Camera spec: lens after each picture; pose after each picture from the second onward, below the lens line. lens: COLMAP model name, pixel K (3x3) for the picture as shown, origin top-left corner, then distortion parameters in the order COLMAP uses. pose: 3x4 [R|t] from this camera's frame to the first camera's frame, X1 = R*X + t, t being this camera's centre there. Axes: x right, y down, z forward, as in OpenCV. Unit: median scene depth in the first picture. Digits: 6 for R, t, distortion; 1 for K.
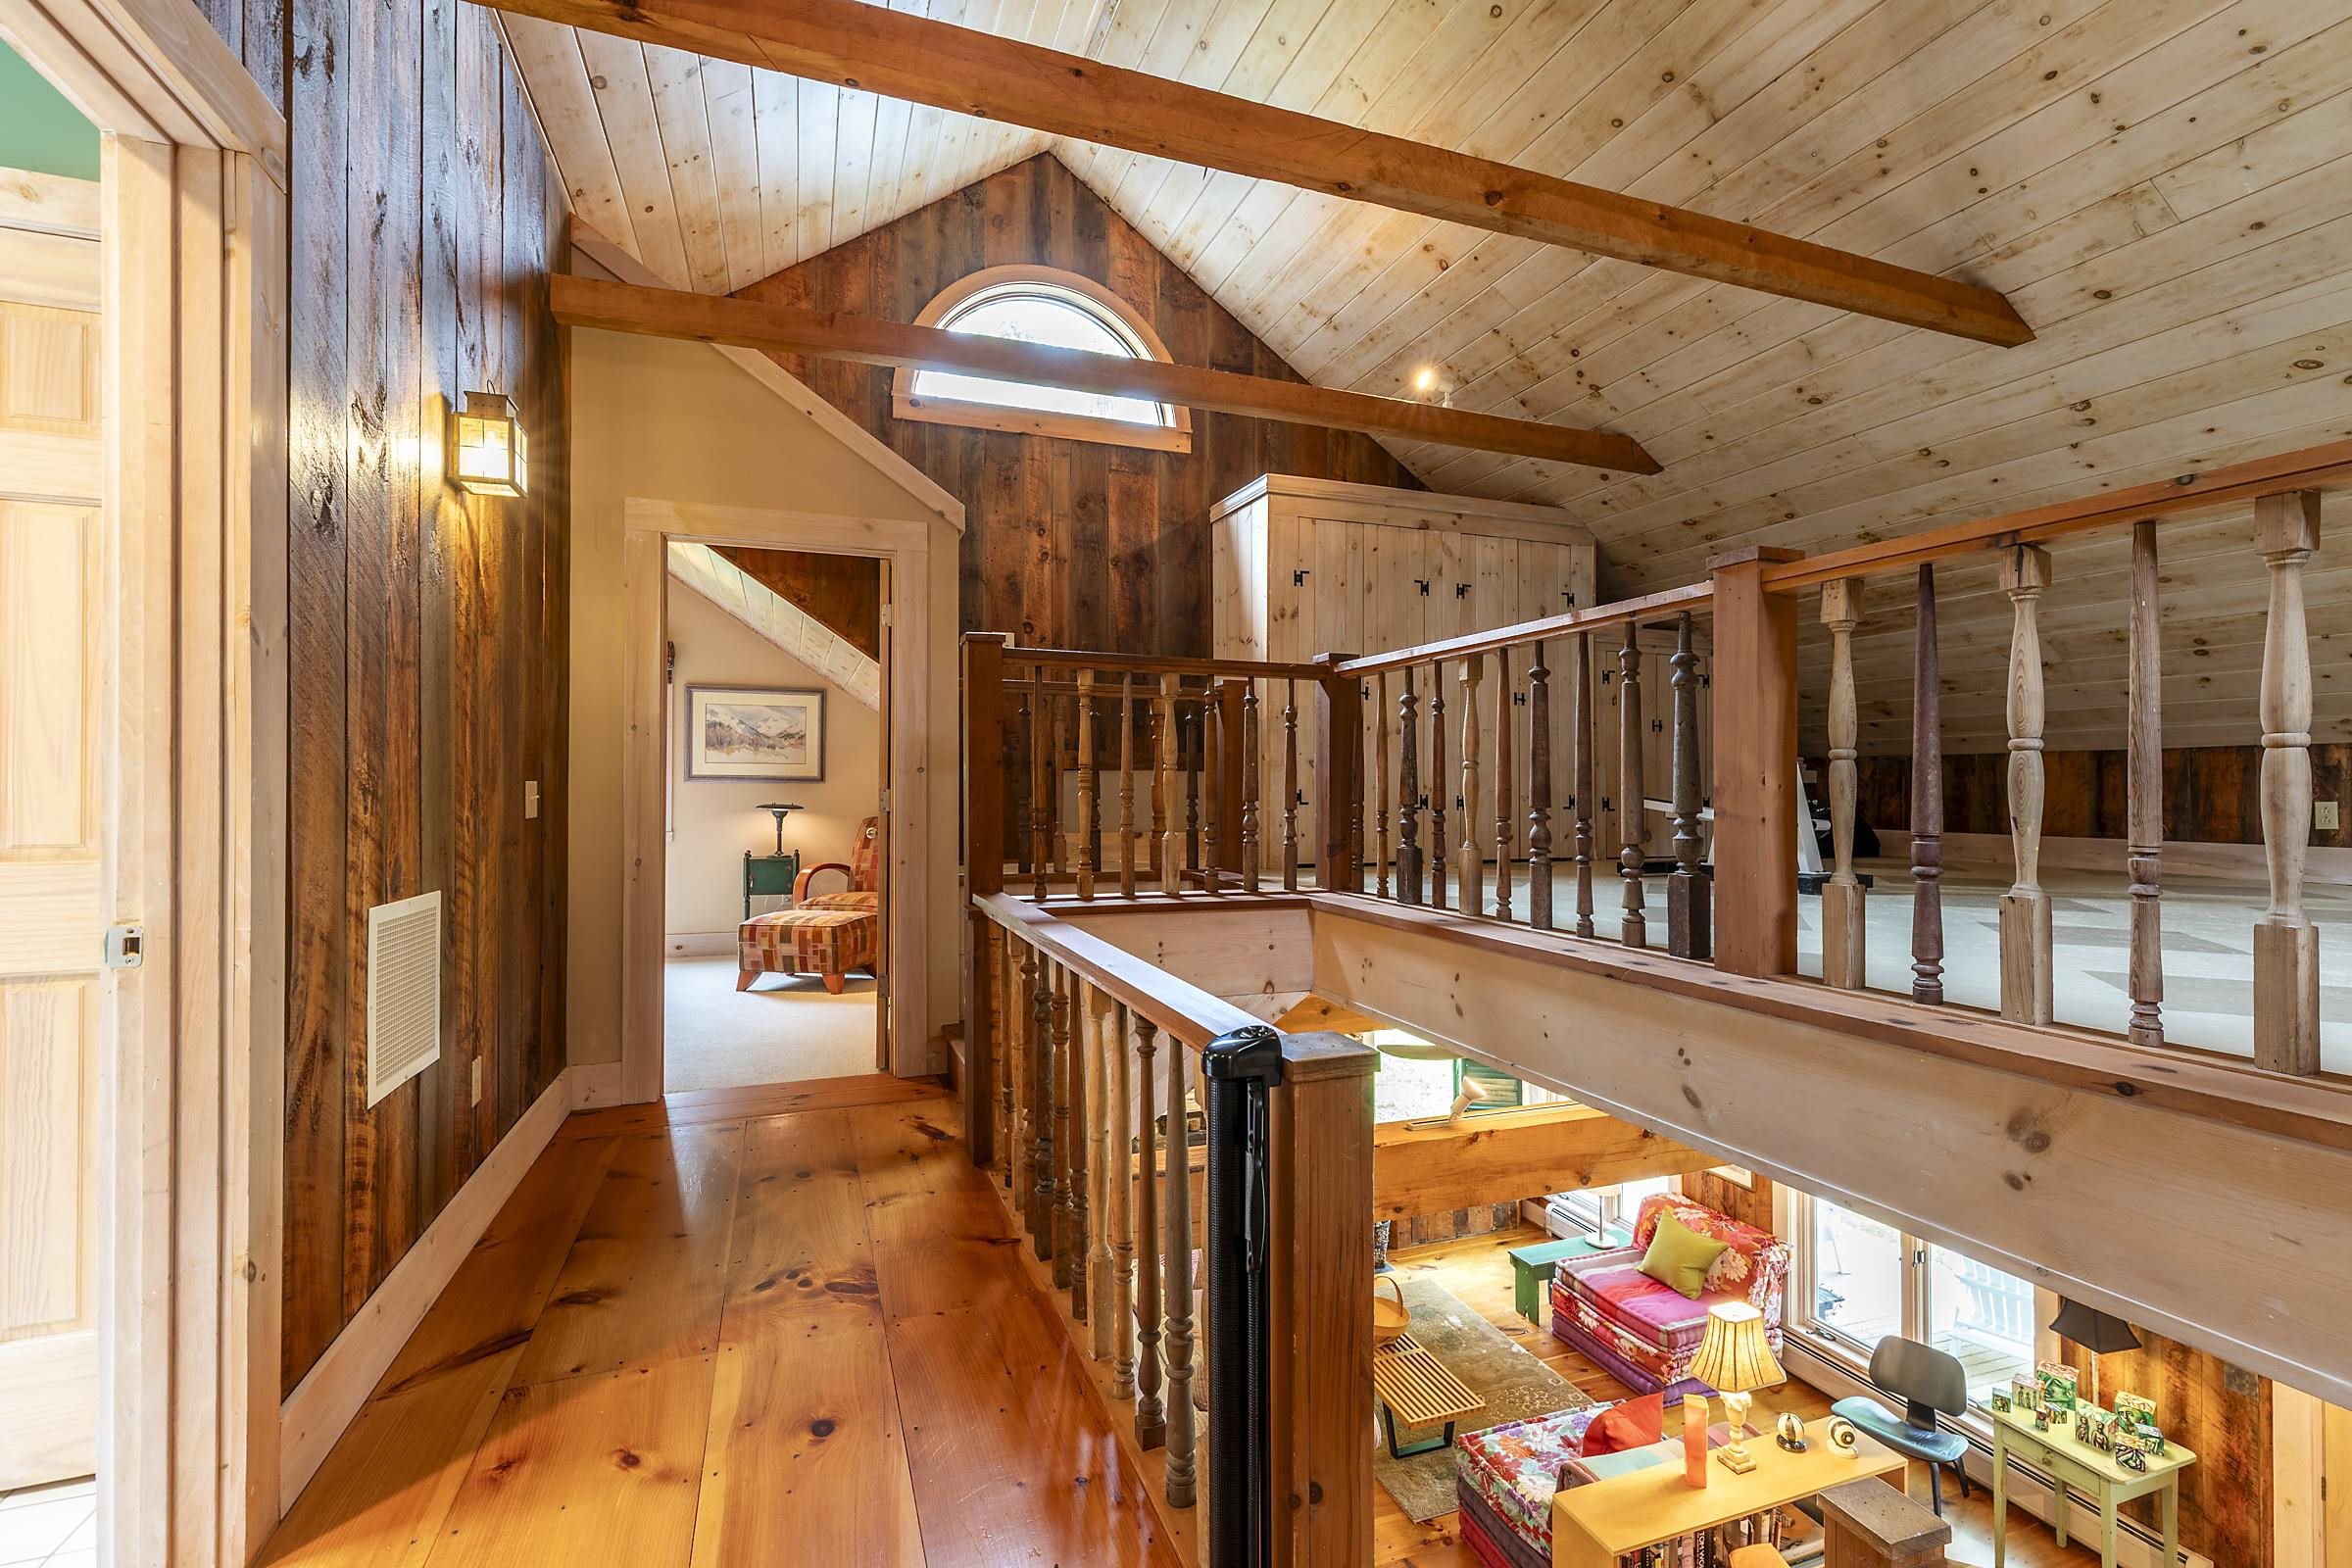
lens RADIAL K [[1069.6, 0, 1182.7], [0, 1069.6, 783.6], [0, 0, 1]] dist [0.005814, -0.000553]
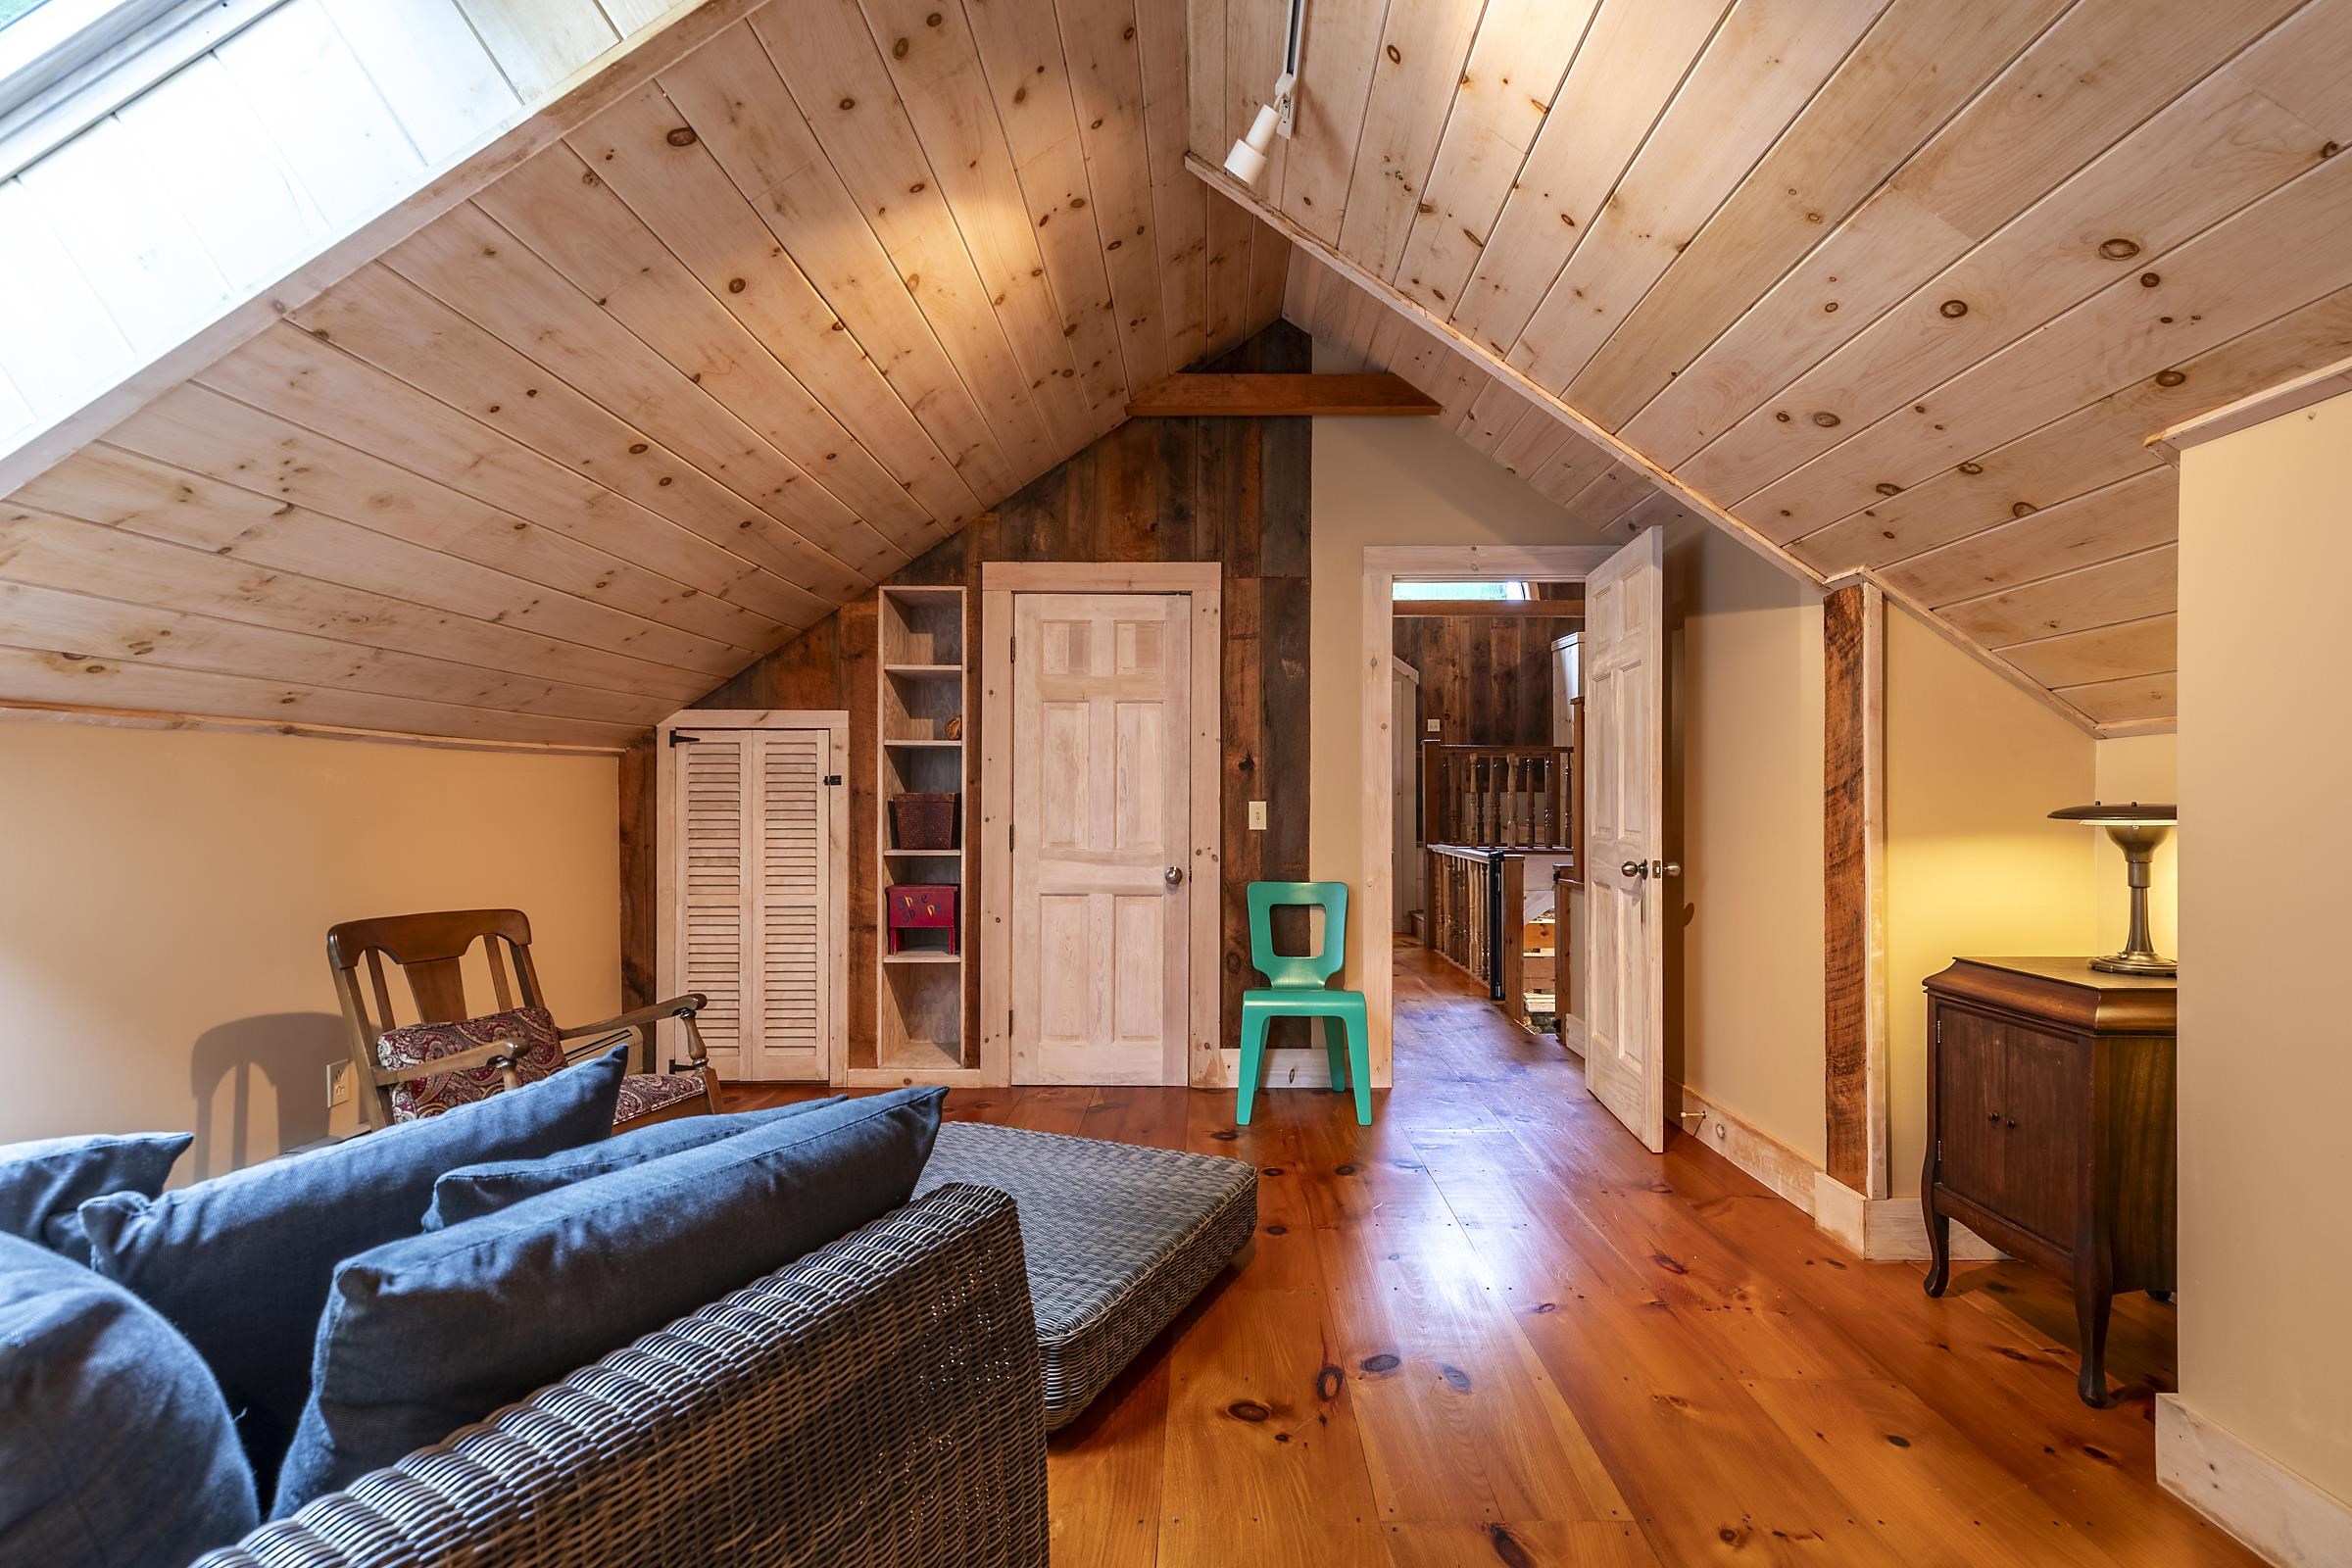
lens RADIAL K [[1069.6, 0, 1193.1], [0, 1069.6, 791.6], [0, 0, 1]] dist [0.005814, -0.000553]
pose [[0.932499, -0.003671, -0.361153, 0.118529], [0.002689, 0.999991, -0.003223, -0.008045], [0.361162, 0.002034, 0.932501, -0.917436]]
